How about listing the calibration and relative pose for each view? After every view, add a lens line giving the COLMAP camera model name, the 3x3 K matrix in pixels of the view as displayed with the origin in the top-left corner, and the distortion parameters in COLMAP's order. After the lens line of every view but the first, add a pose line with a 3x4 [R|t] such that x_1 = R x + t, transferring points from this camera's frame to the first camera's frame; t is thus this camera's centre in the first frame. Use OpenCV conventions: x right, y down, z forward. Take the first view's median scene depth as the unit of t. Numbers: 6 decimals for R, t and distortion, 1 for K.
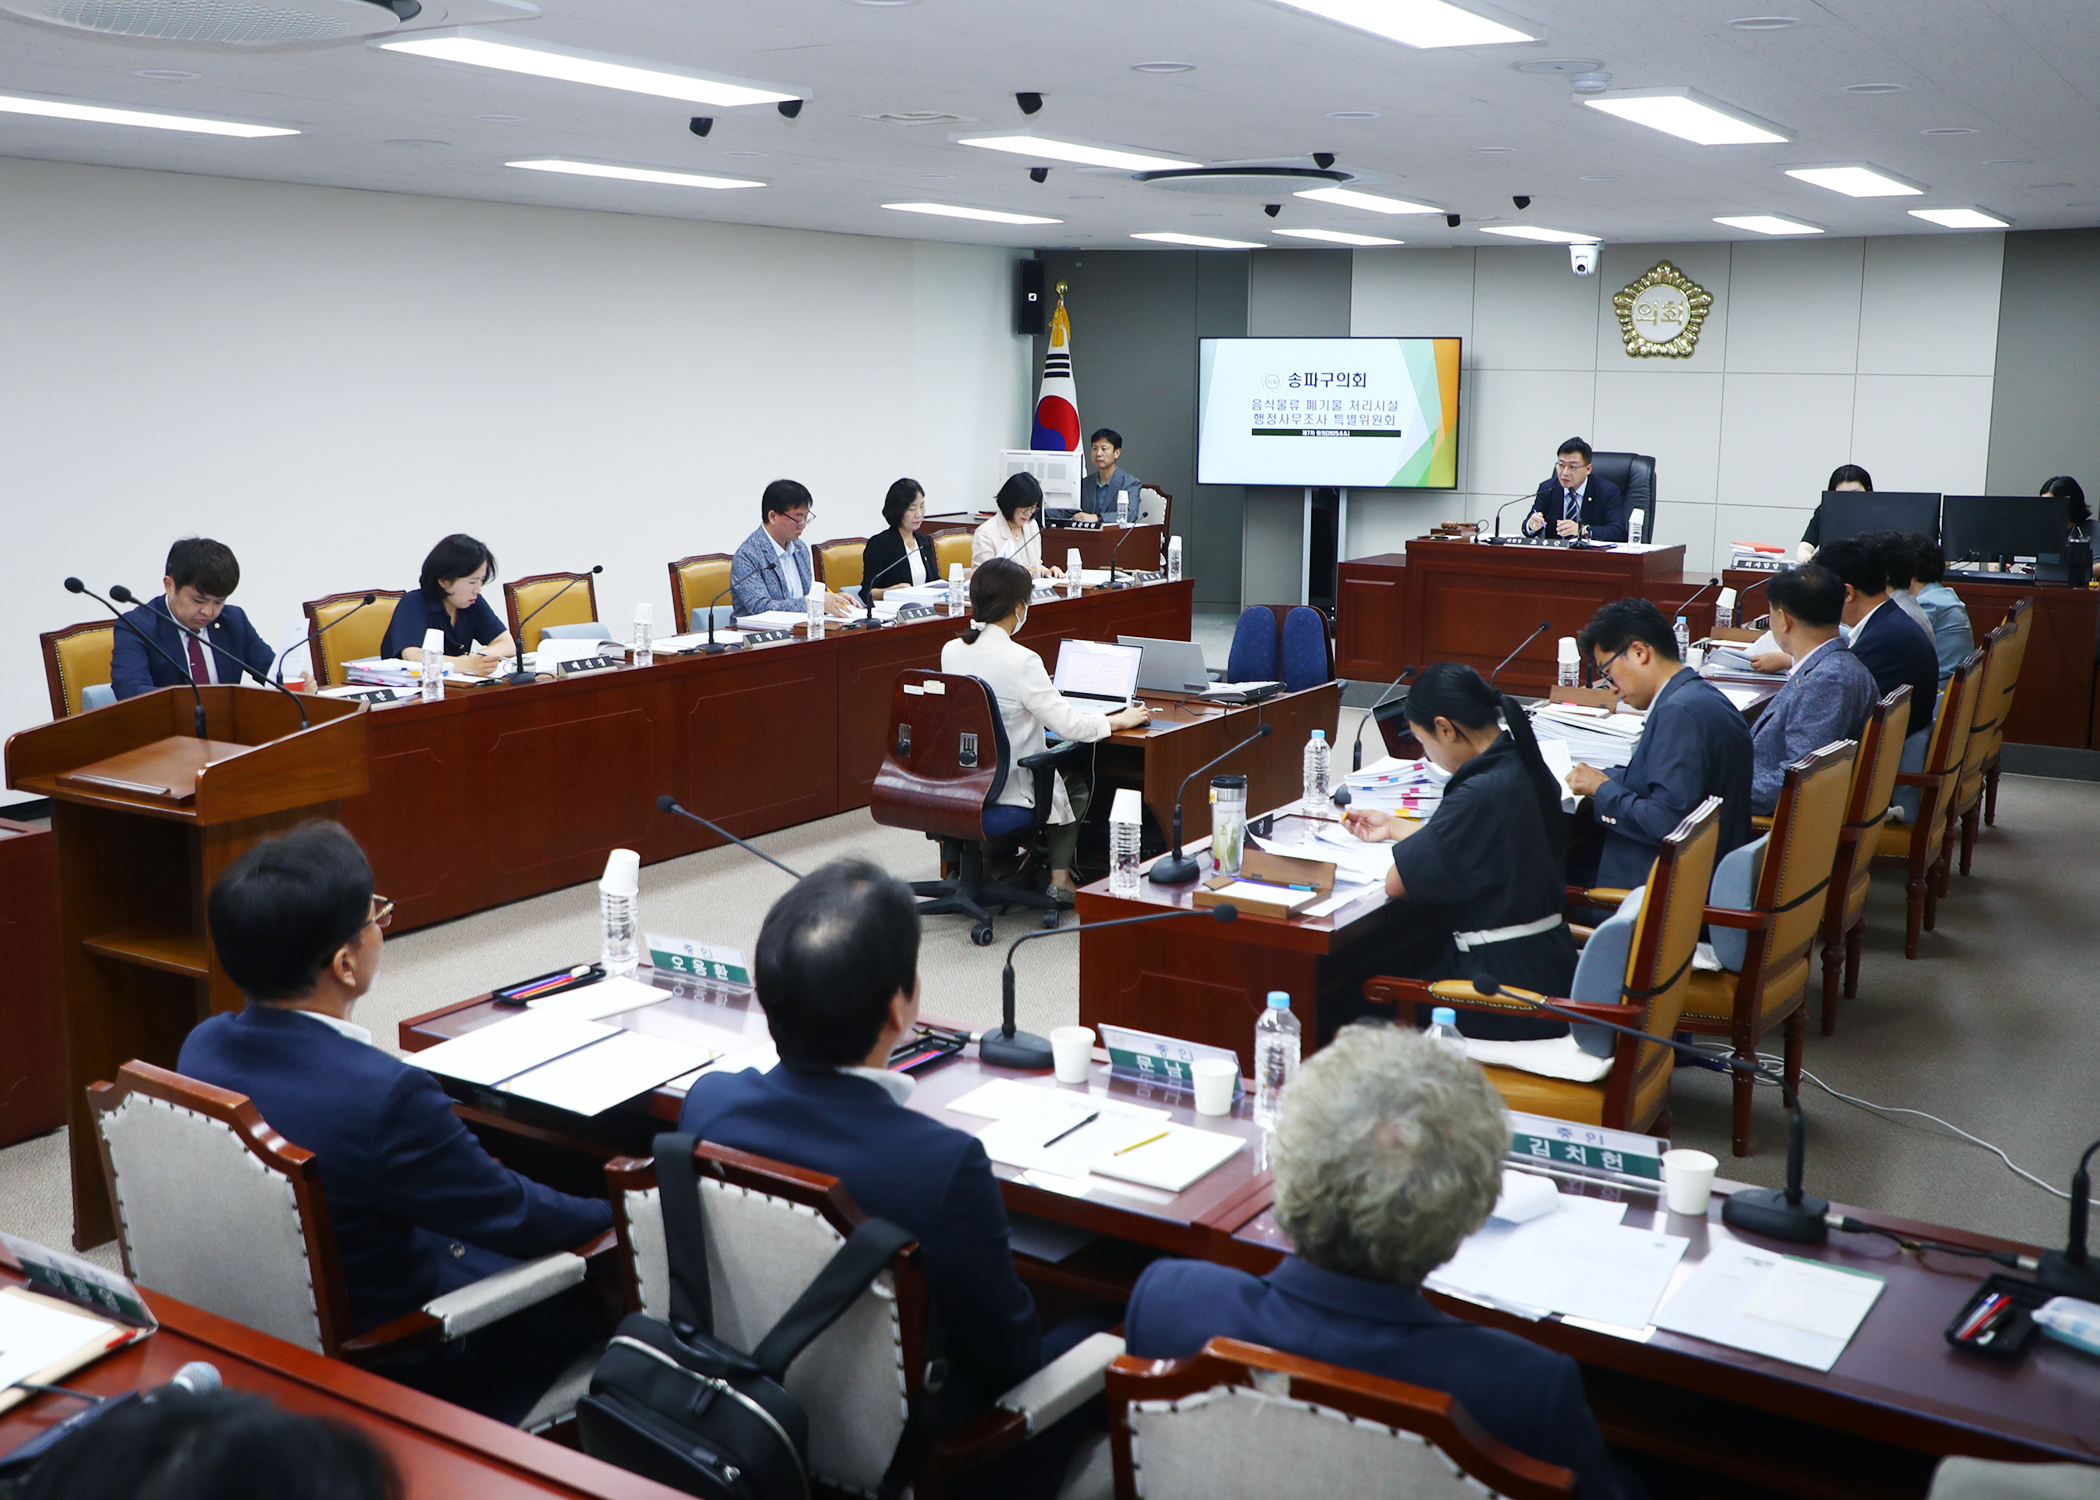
lens RADIAL K [[2169.5, 0, 1050.0], [0, 2169.5, 750.0], [0, 0, 1]] dist [-0.025741, -0.013926]
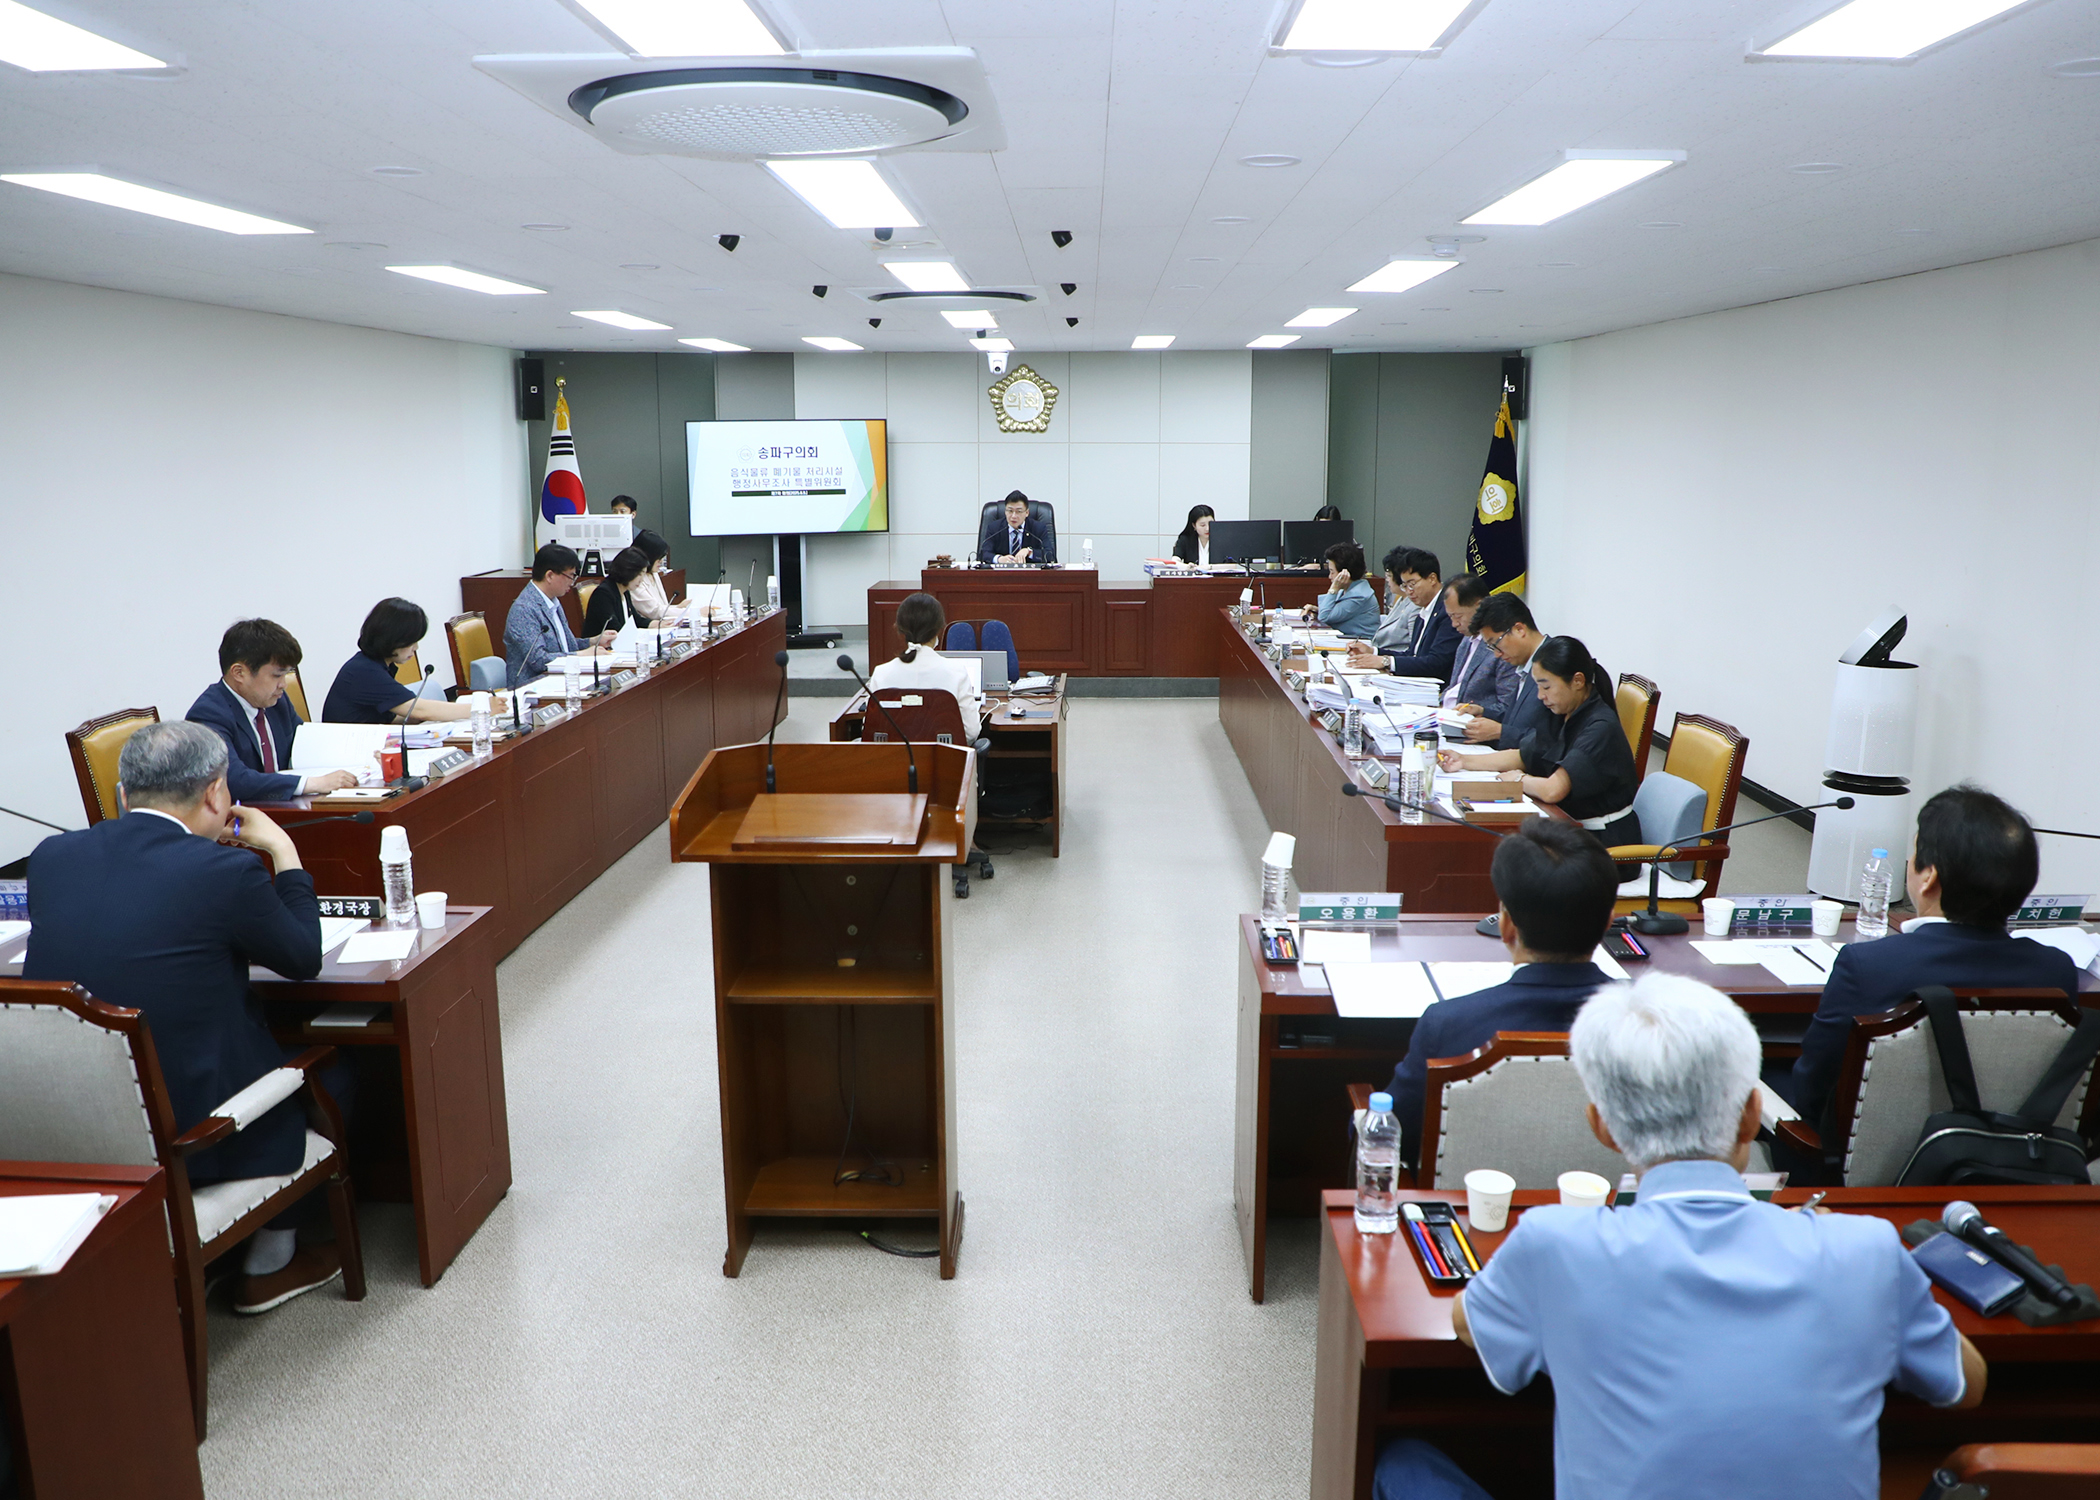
lens RADIAL K [[1599.4, 0, 1159.6], [0, 1599.4, 751.2], [0, 0, 1]] dist [-0.078400, 0.004104]
pose [[0.843520, -0.109477, 0.525822, -0.205898], [0.099879, 0.993903, 0.046707, -0.014010], [-0.527729, 0.013120, 0.849311, 0.070340]]
